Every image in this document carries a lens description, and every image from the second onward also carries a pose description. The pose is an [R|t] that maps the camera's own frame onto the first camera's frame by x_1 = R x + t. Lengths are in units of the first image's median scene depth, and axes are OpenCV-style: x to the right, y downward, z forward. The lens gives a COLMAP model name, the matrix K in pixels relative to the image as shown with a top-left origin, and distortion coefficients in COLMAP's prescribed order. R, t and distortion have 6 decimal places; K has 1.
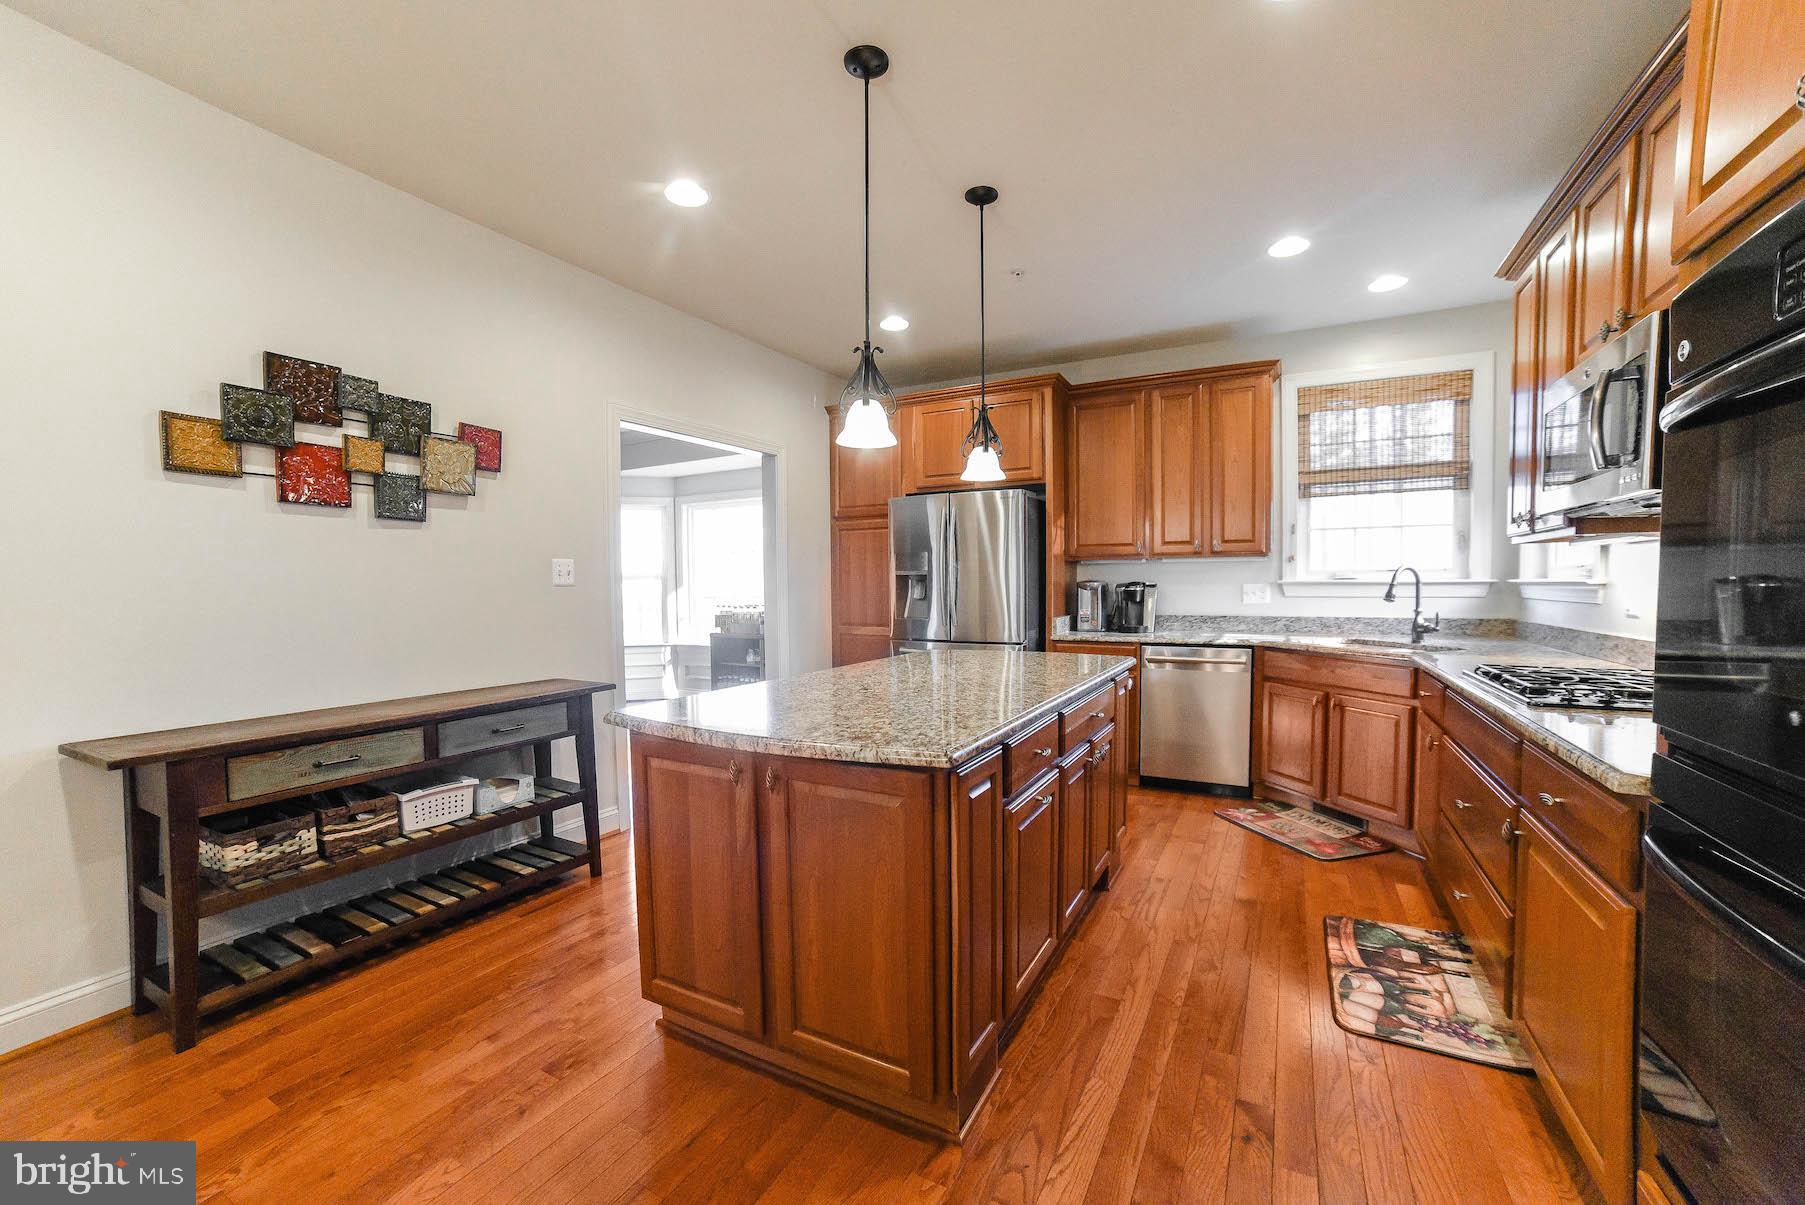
lens RADIAL K [[716.9, 0, 897.3], [0, 716.9, 618.0], [0, 0, 1]] dist [-0.083161, 0.037012]
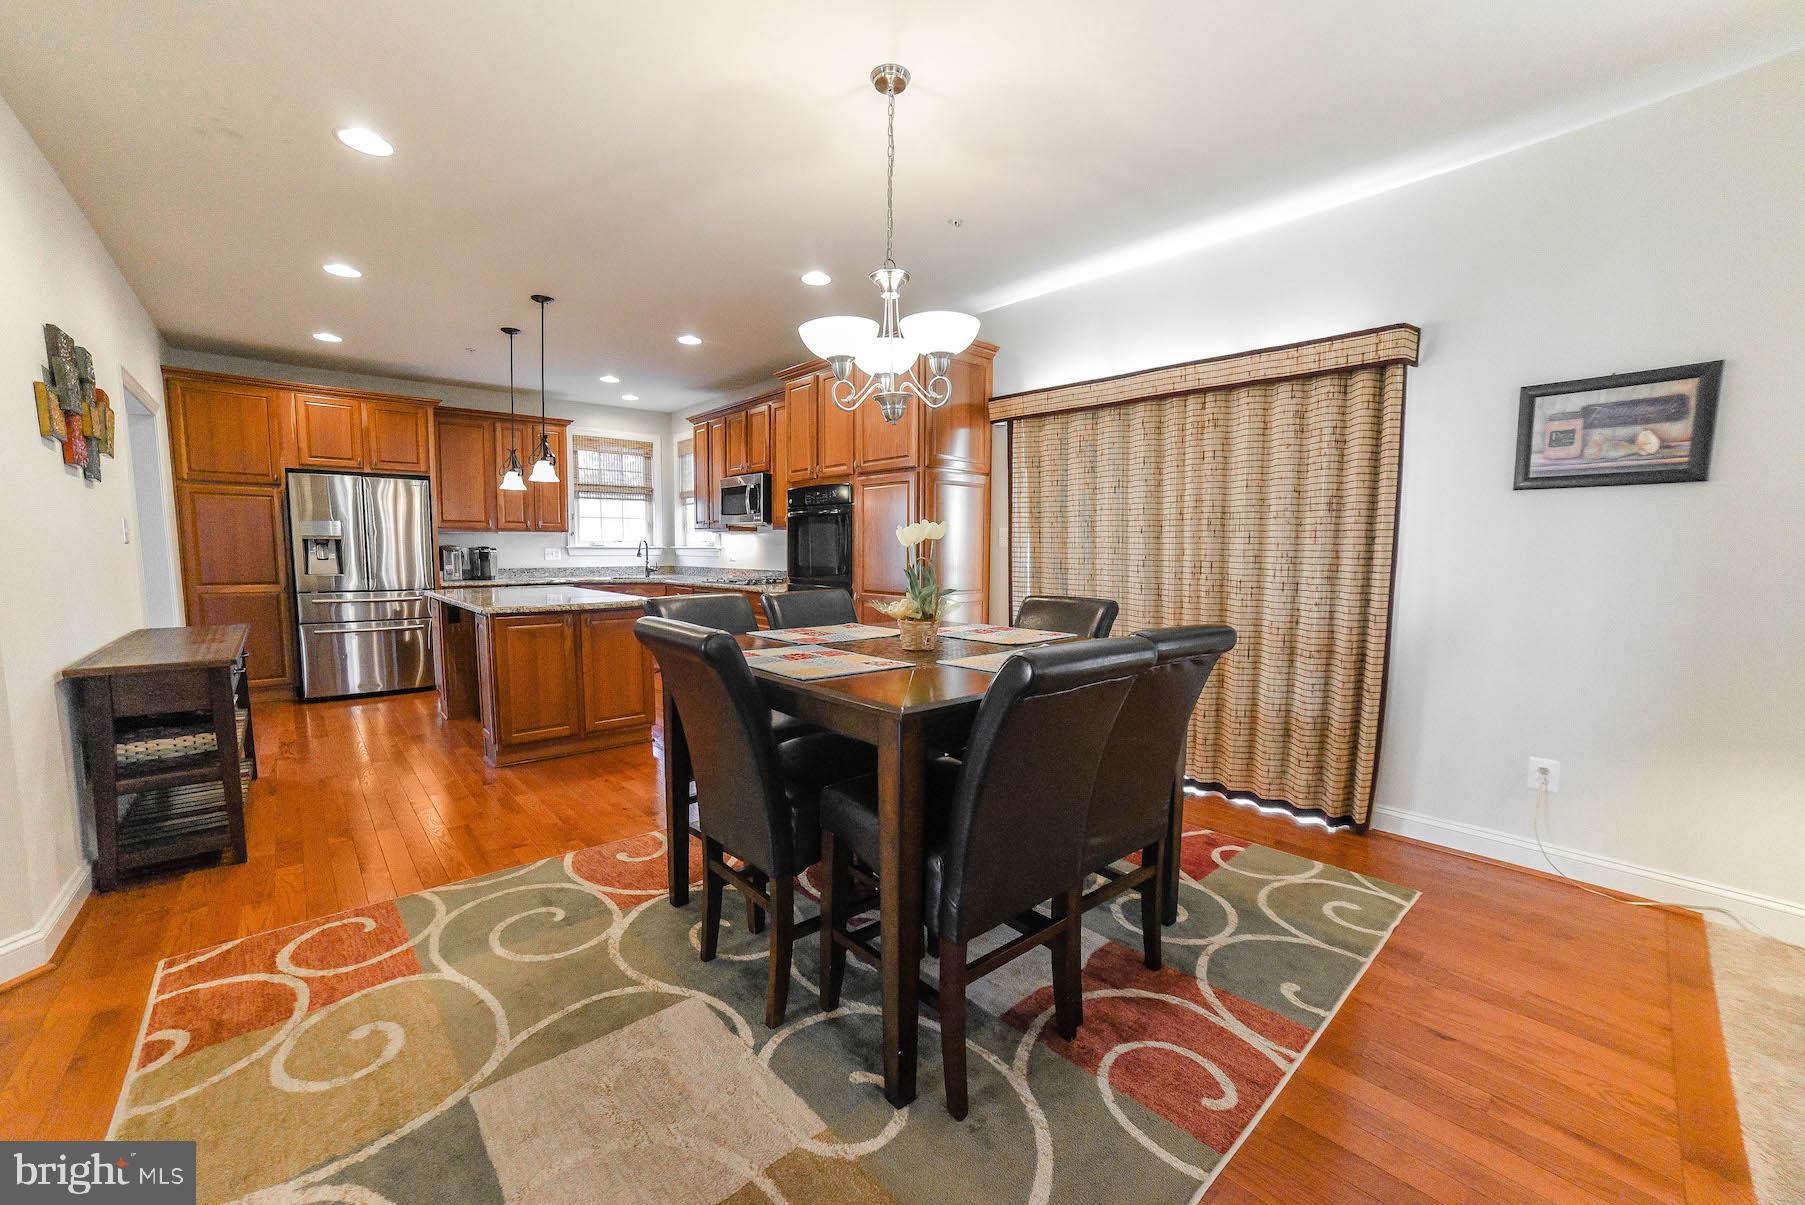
lens RADIAL K [[716.9, 0, 897.3], [0, 716.9, 618.0], [0, 0, 1]] dist [-0.083161, 0.037012]
pose [[0.334905, -0.080038, 0.938846, -1.274396], [0.036359, 0.996741, 0.072004, 0.041117], [-0.941550, 0.010021, 0.336724, -0.529162]]
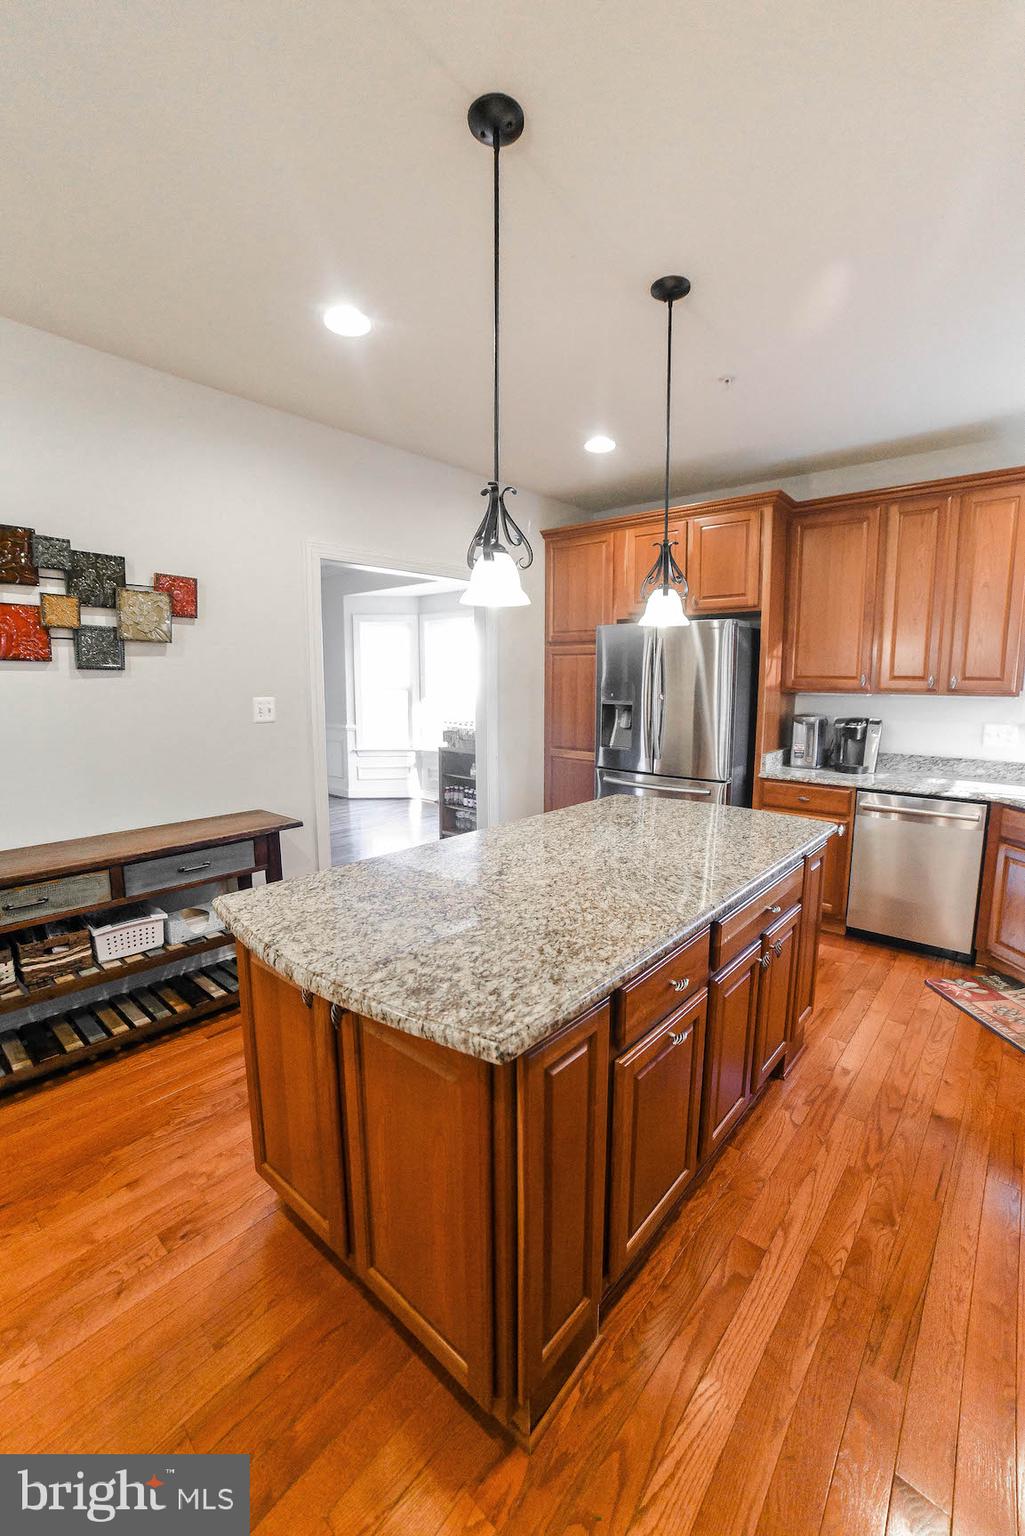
lens RADIAL K [[633.0, 0, 517.4], [0, 633.0, 766.5], [0, 0, 1]] dist [-0.076176, 0.032432]
pose [[0.978540, 0.037790, -0.202561, 0.110200], [-0.018882, 0.995348, 0.094478, -0.091920], [0.205189, -0.088626, 0.974702, 0.185948]]
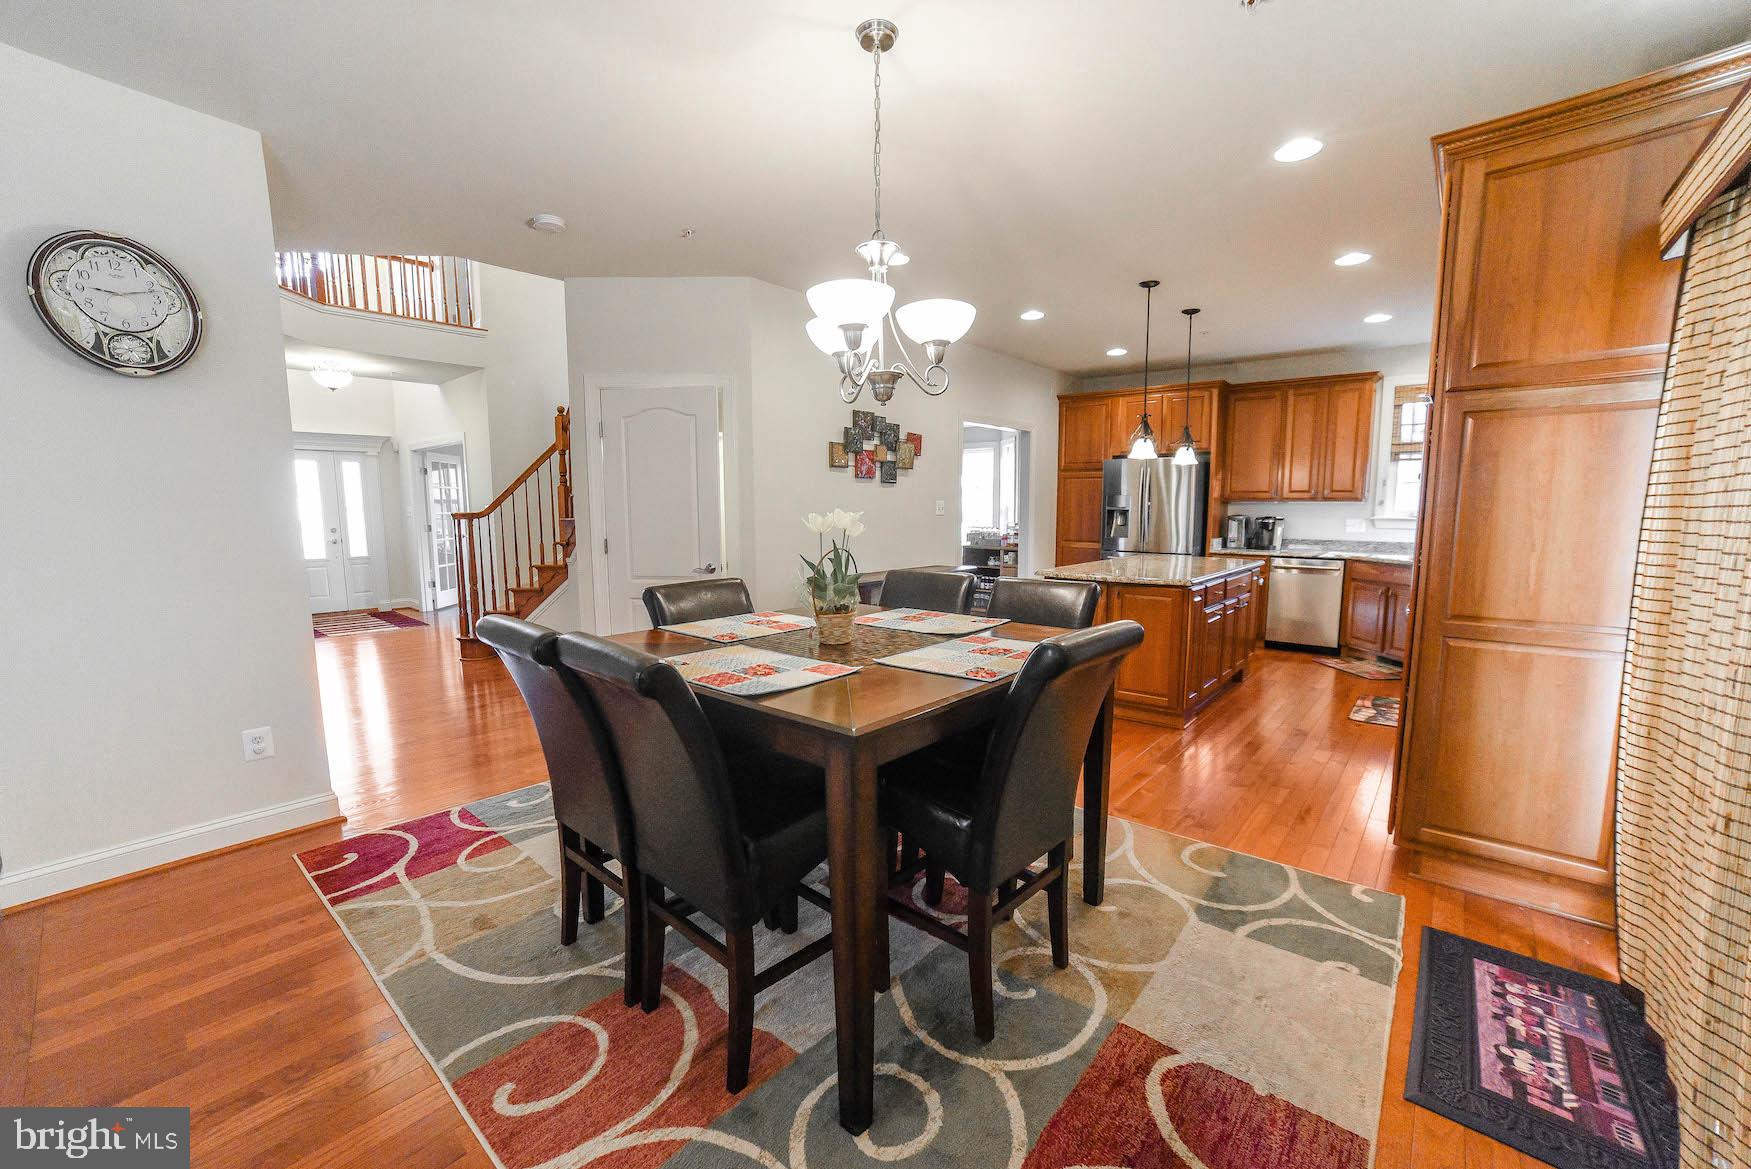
lens RADIAL K [[695.5, 0, 870.5], [0, 695.5, 599.5], [0, 0, 1]] dist [-0.083161, 0.037012]
pose [[0.977382, 0.034233, -0.208694, -0.315741], [-0.016089, 0.995988, 0.088028, 0.020864], [0.210870, -0.082679, 0.974011, -1.011287]]
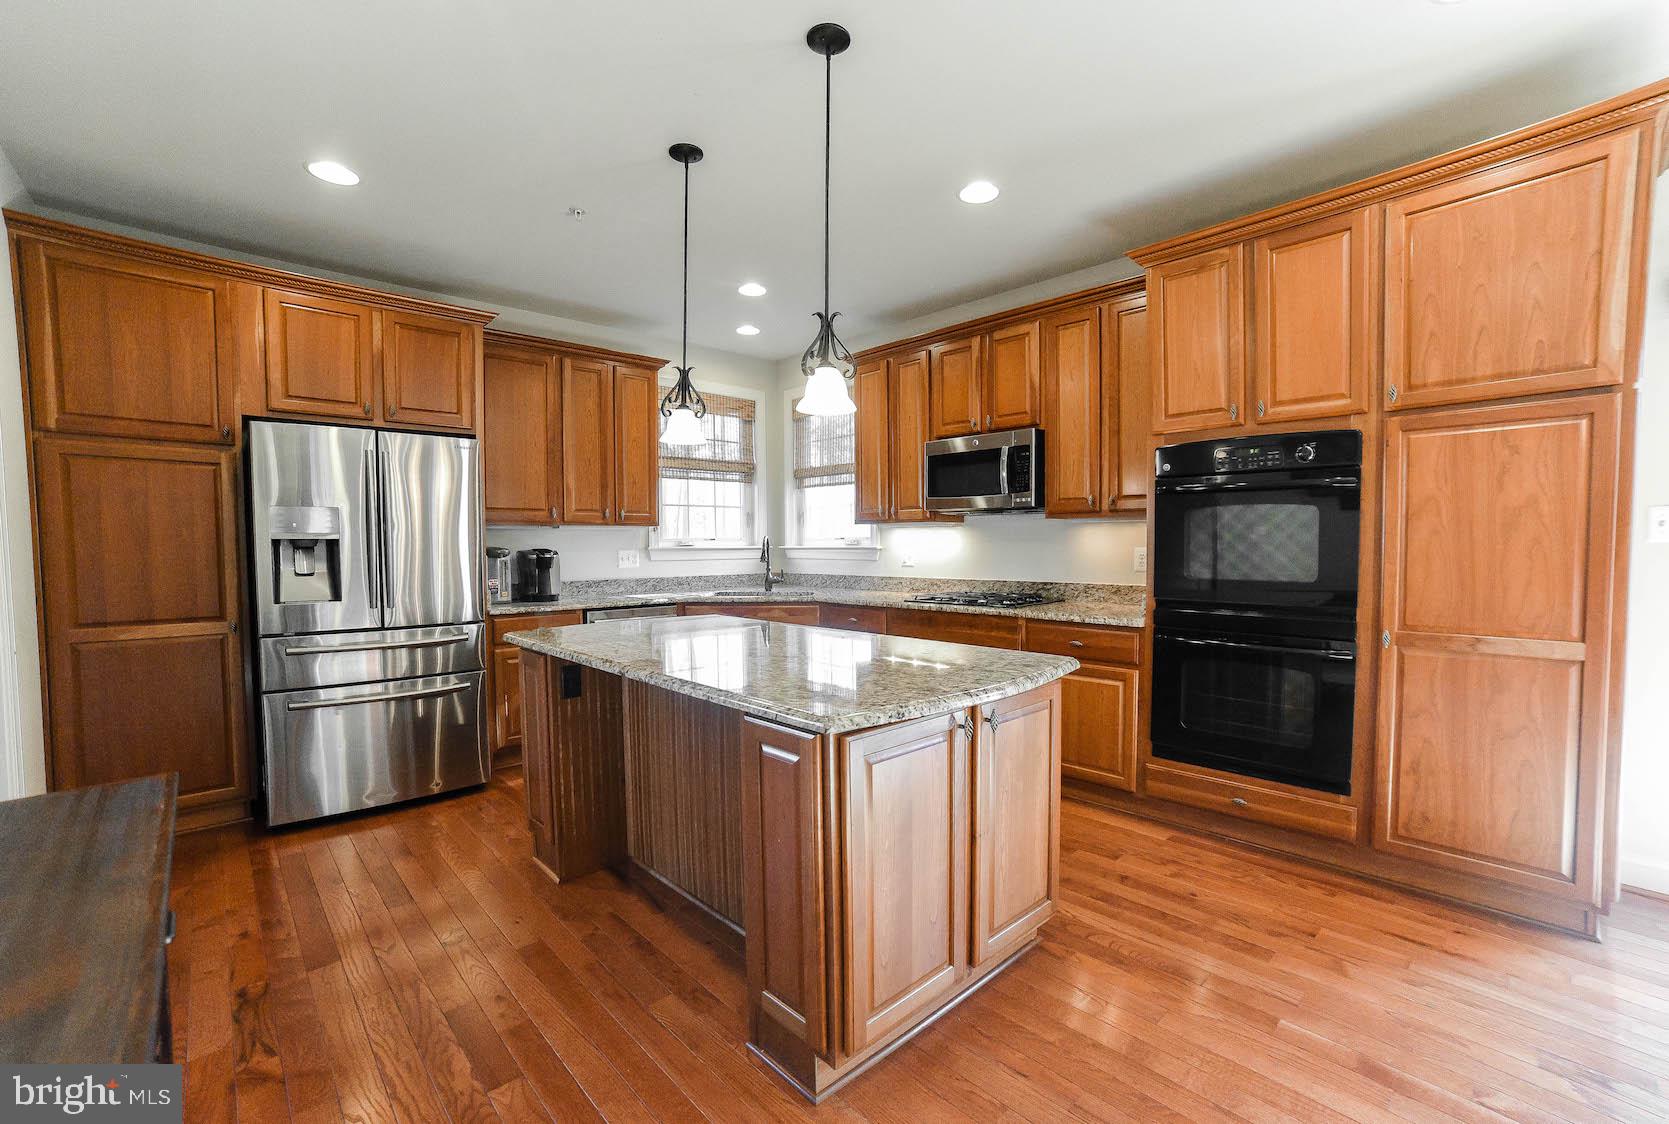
lens RADIAL K [[723.9, 0, 835.8], [0, 723.9, 577.2], [0, 0, 1]] dist [-0.063531, 0.035238]
pose [[0.315686, -0.037291, 0.948131, -0.774105], [0.050849, 0.998456, 0.022340, -0.022781], [-0.947500, 0.041160, 0.317095, 0.510708]]
